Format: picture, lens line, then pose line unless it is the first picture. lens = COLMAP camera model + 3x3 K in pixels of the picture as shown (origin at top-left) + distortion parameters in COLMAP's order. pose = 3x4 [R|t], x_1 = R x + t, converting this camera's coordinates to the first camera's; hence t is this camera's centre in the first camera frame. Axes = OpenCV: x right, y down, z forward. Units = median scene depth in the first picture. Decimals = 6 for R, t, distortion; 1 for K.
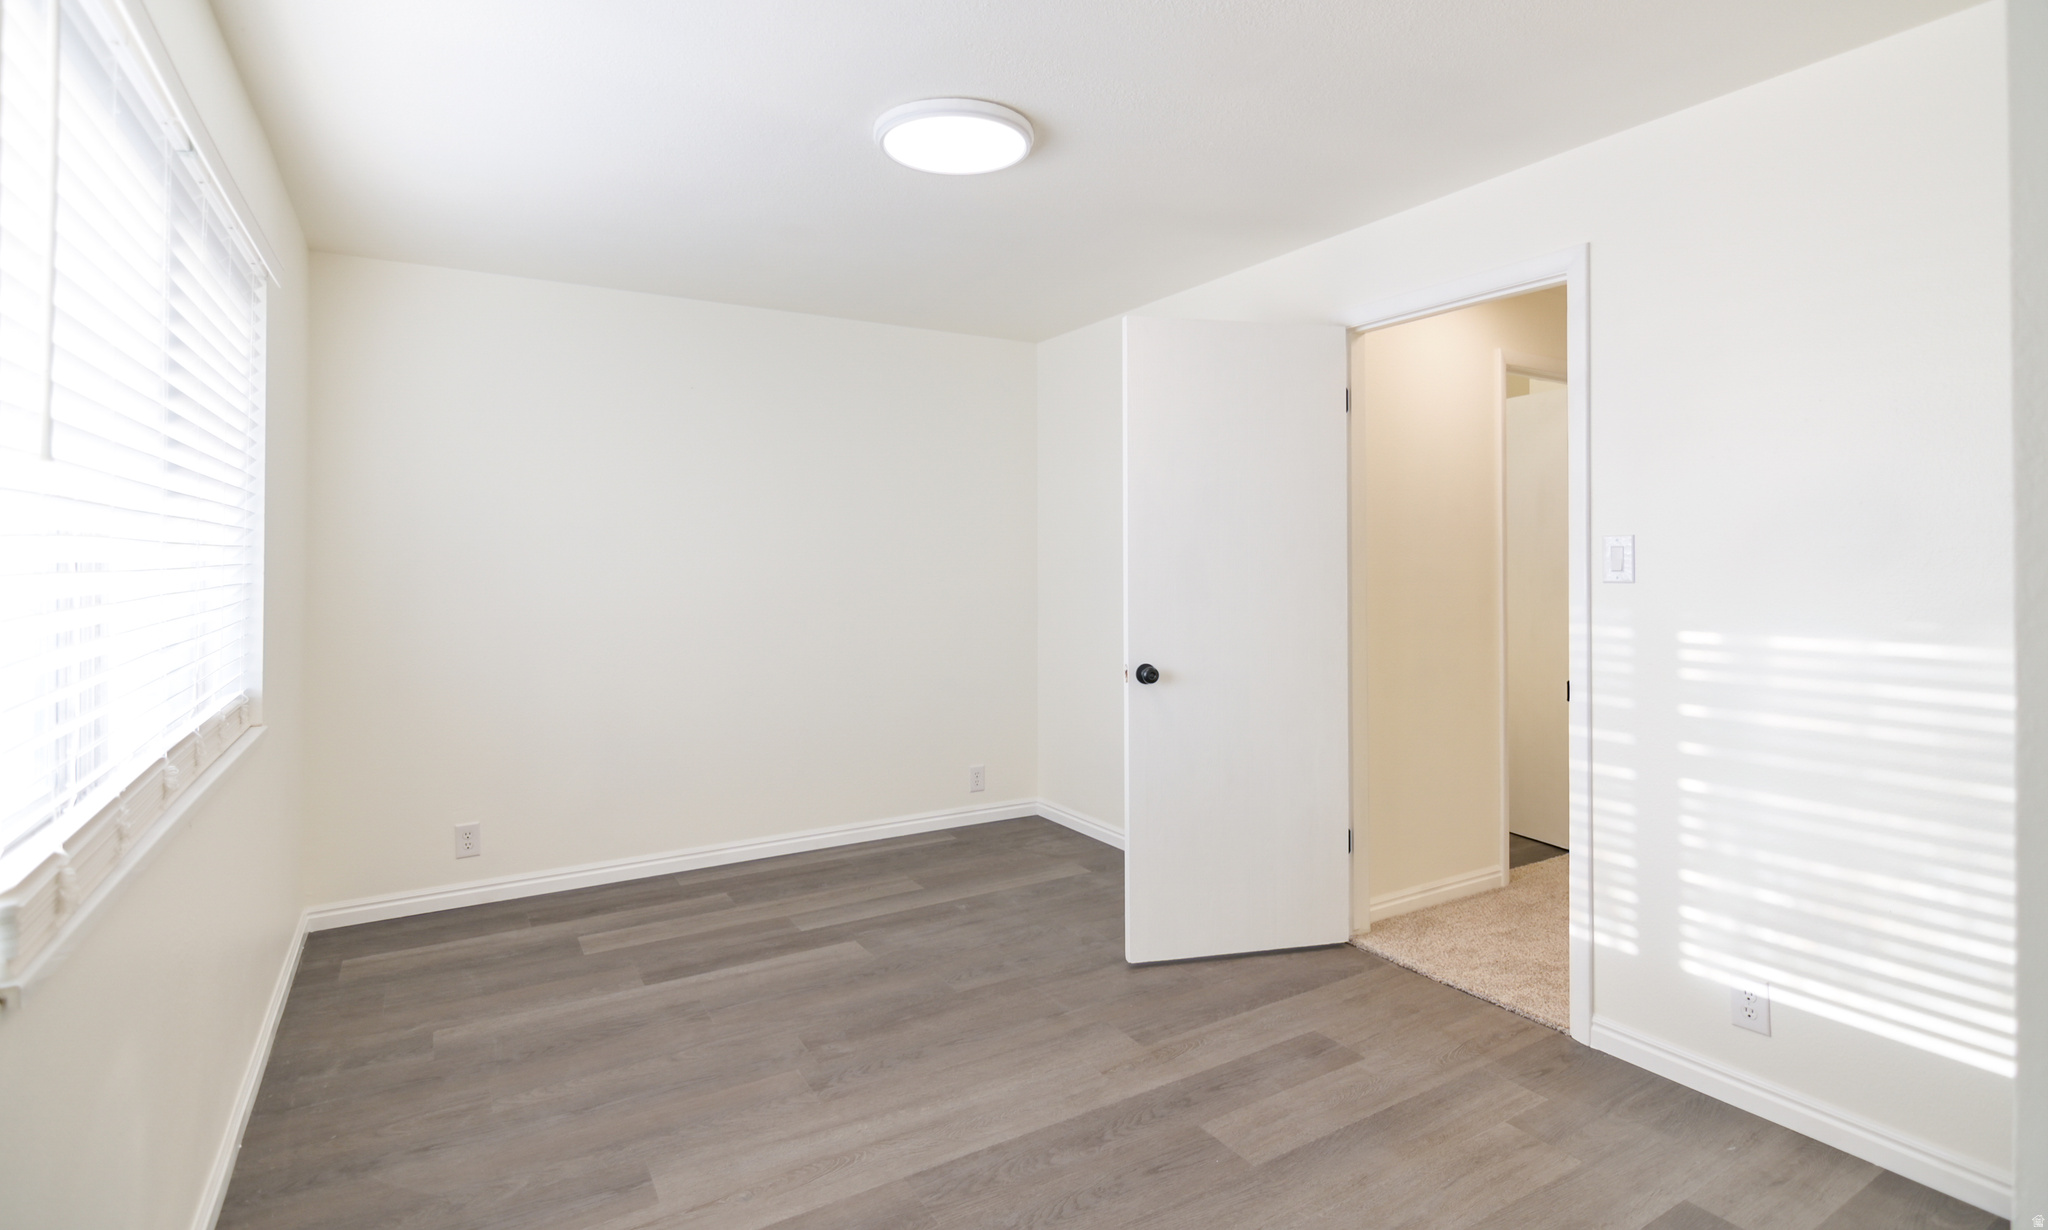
lens RADIAL K [[989.8, 0, 1036.3], [0, 989.8, 624.8], [0, 0, 1]] dist [-0.001504, -0.003185]
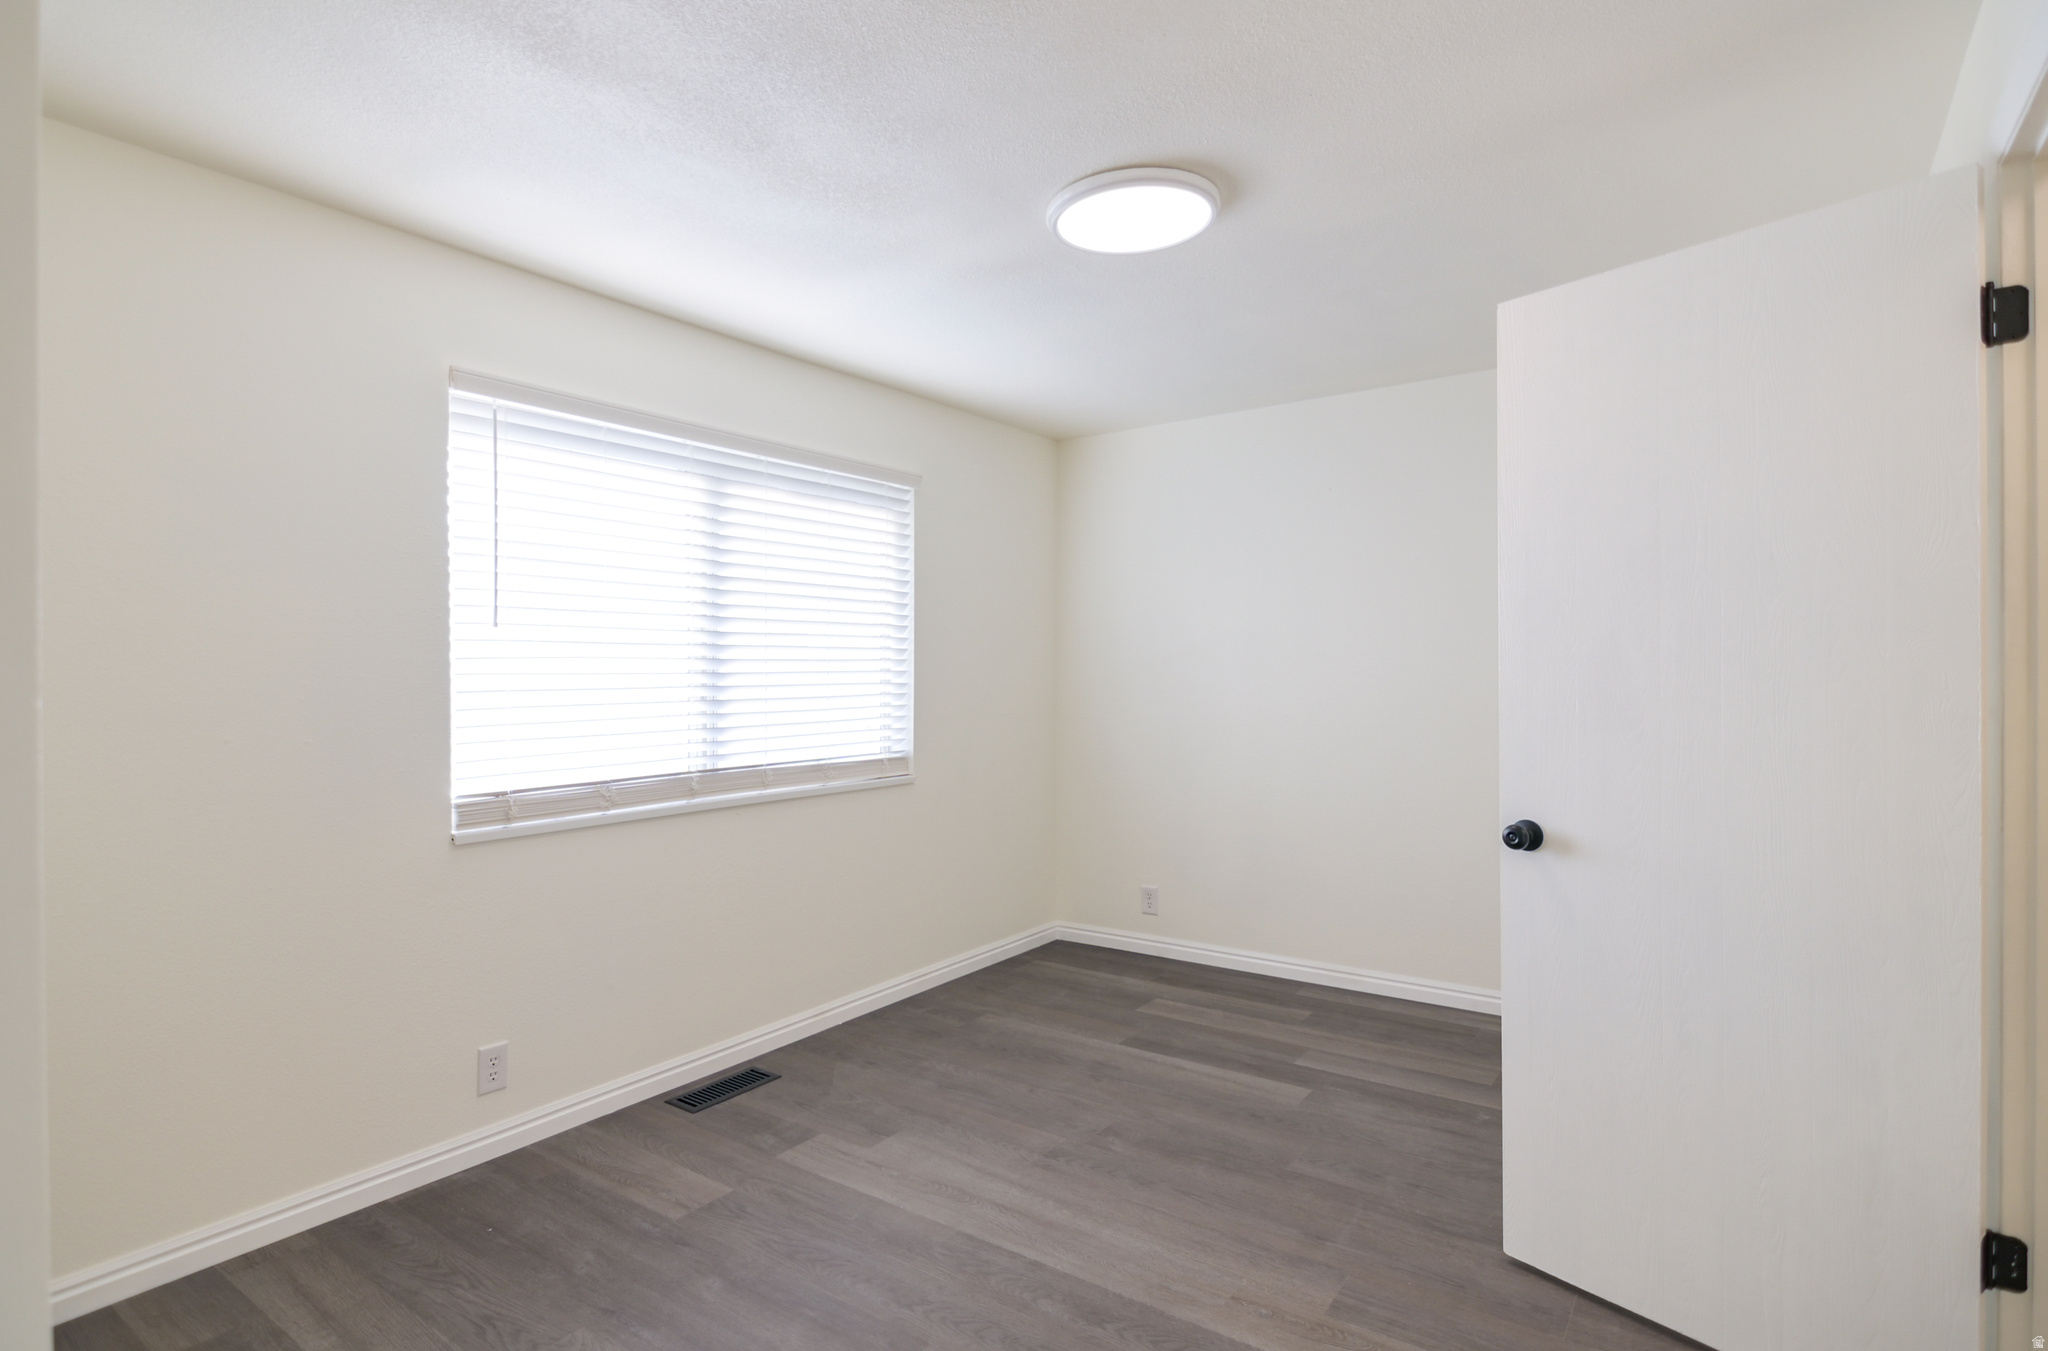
lens RADIAL K [[1053.5, 0, 987.4], [0, 1053.5, 697.1], [0, 0, 1]] dist [-0.004655, -0.000840]
pose [[0.378956, 0.025639, -0.925059, 0.648053], [-0.062558, 0.998039, 0.002035, -0.023695], [0.923298, 0.057099, 0.379817, 0.381209]]
